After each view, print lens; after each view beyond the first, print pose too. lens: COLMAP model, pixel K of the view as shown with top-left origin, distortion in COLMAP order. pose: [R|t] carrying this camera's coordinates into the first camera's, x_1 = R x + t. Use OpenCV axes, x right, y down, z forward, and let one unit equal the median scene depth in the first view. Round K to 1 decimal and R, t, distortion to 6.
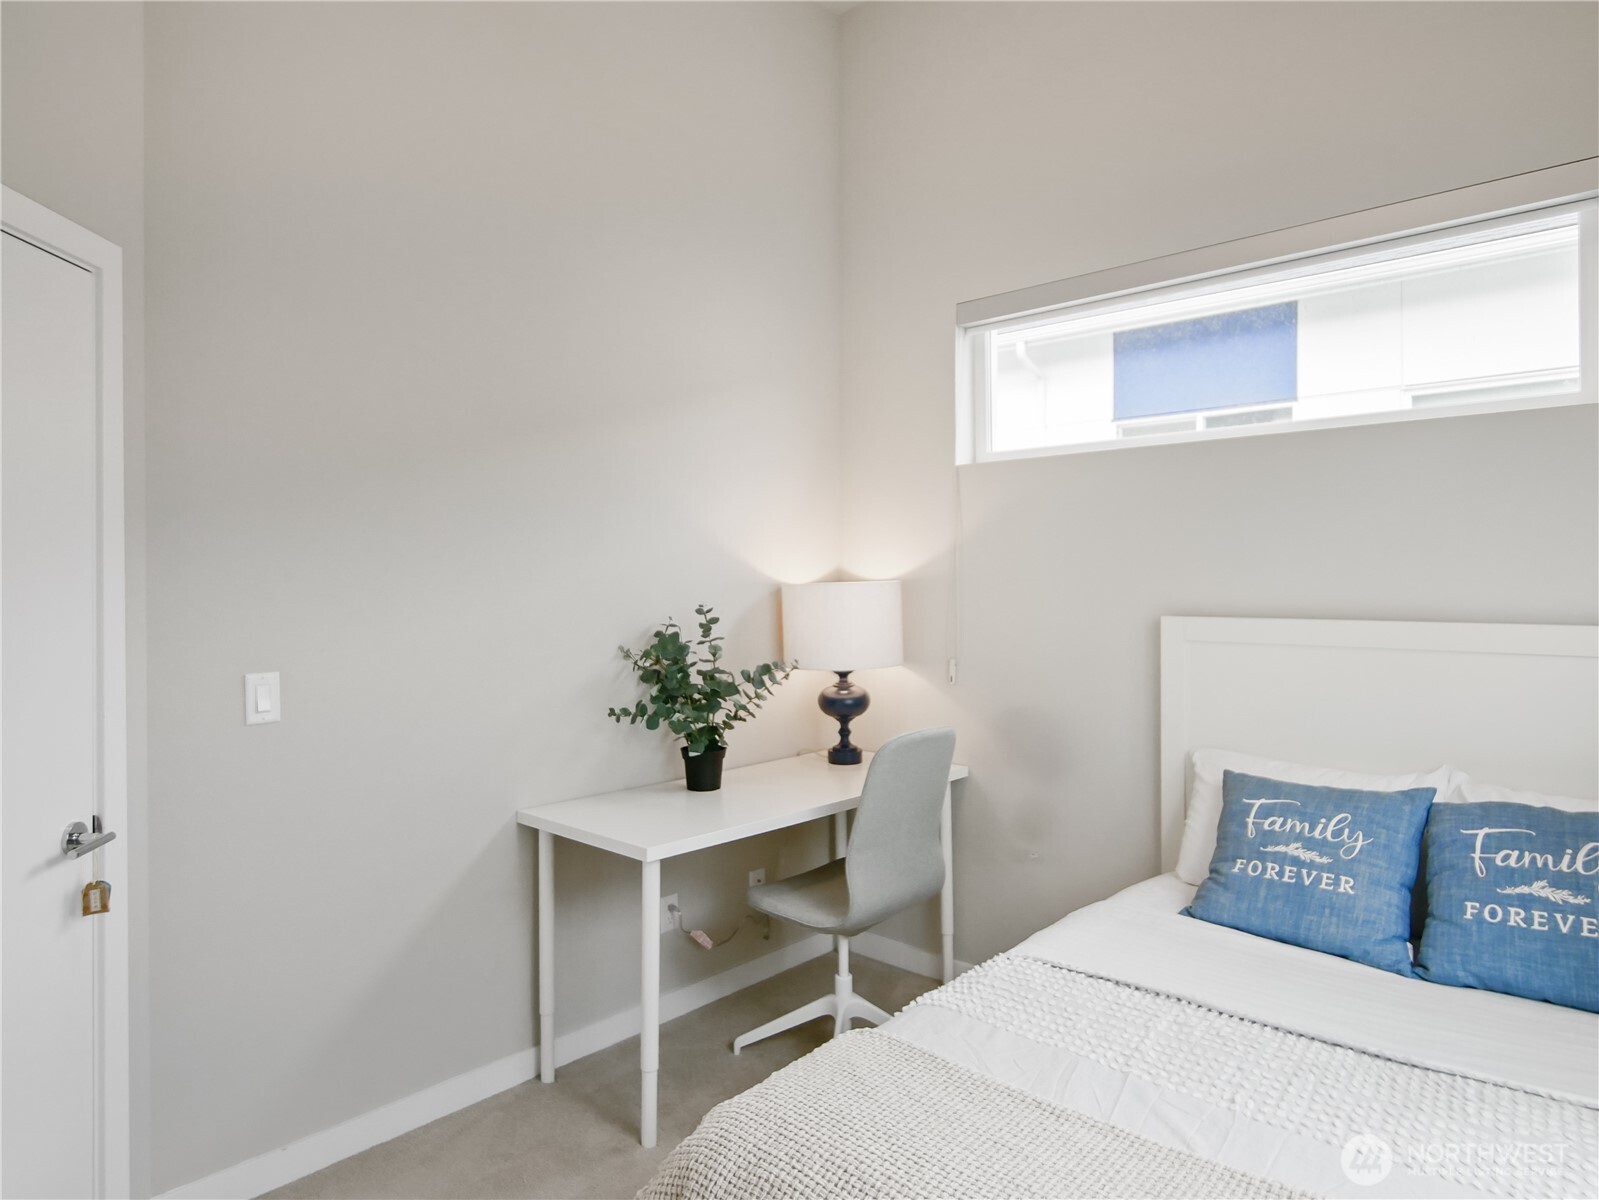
lens RADIAL K [[947.5, 0, 799.5], [0, 947.5, 600.0], [0, 0, 1]] dist [-0.003275, -0.001012]
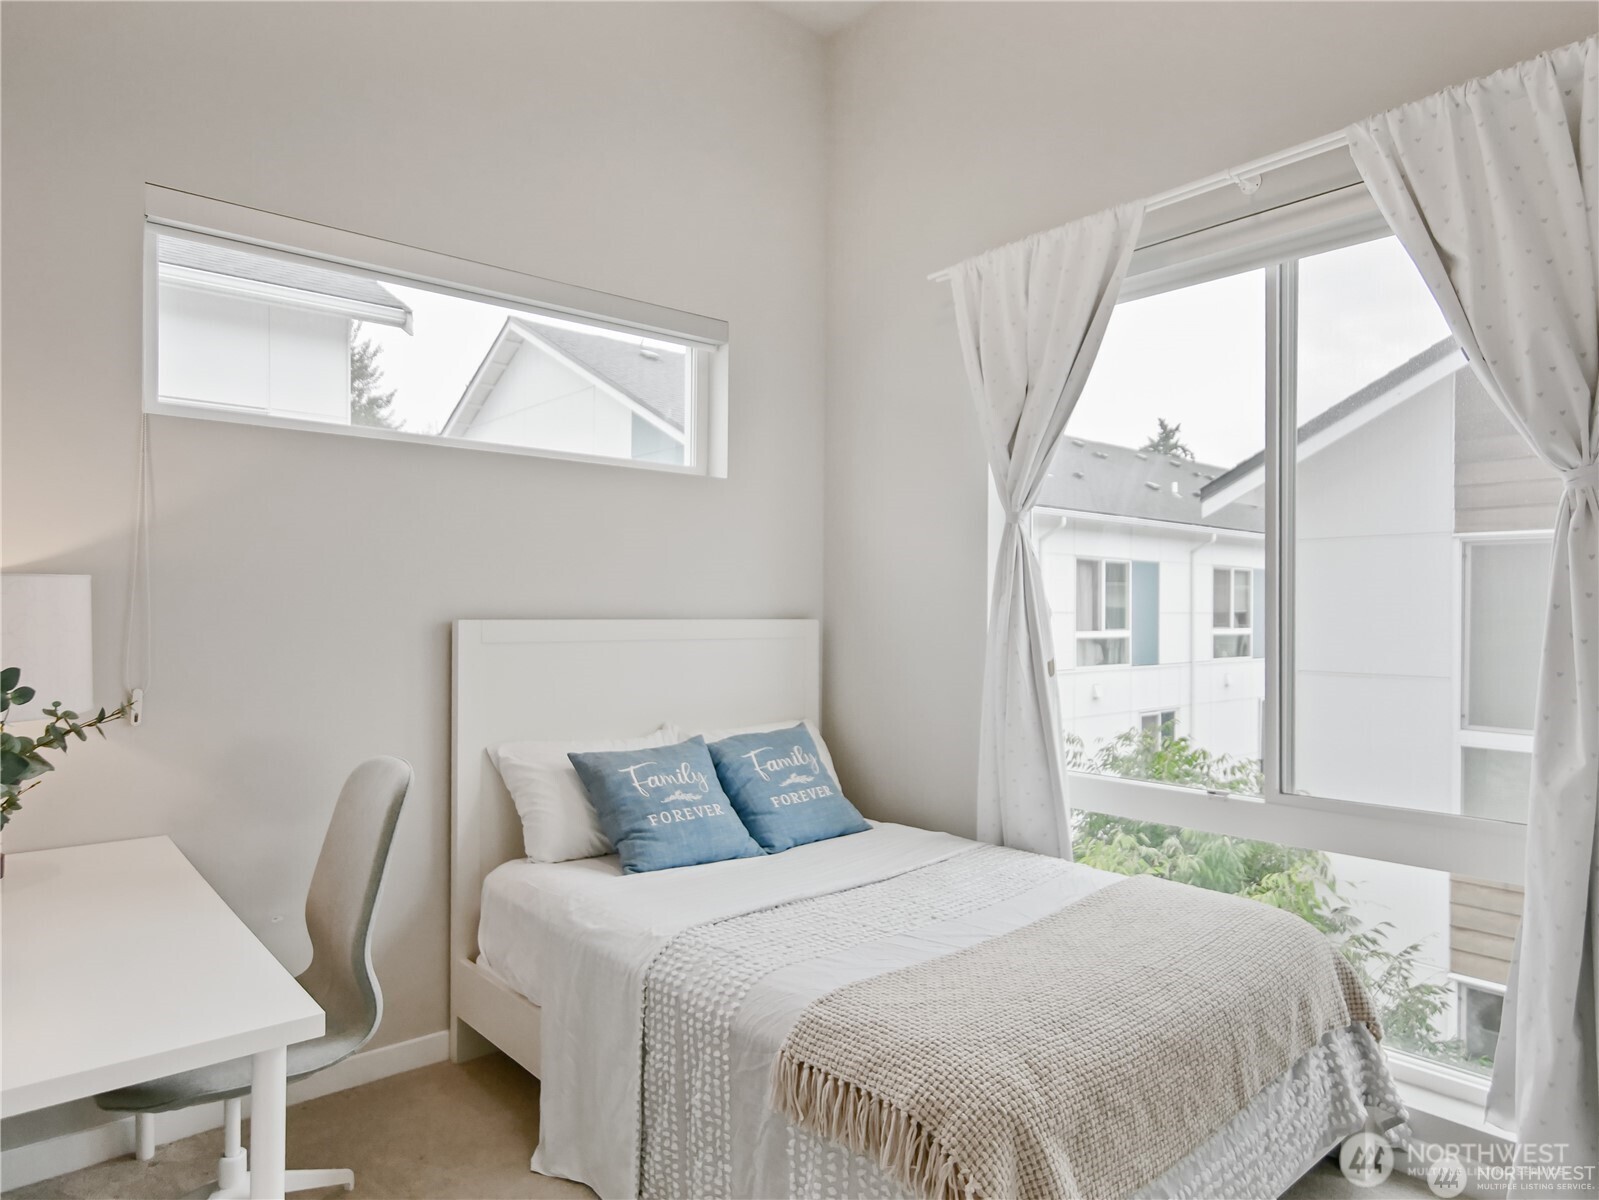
lens RADIAL K [[992.6, 0, 799.5], [0, 992.6, 600.0], [0, 0, 1]] dist [0.000269, 0.000056]
pose [[0.124660, 0.008419, 0.992164, -0.864977], [0.002689, 0.999957, -0.008823, 0.010609], [-0.992196, 0.003768, 0.124632, 0.722747]]
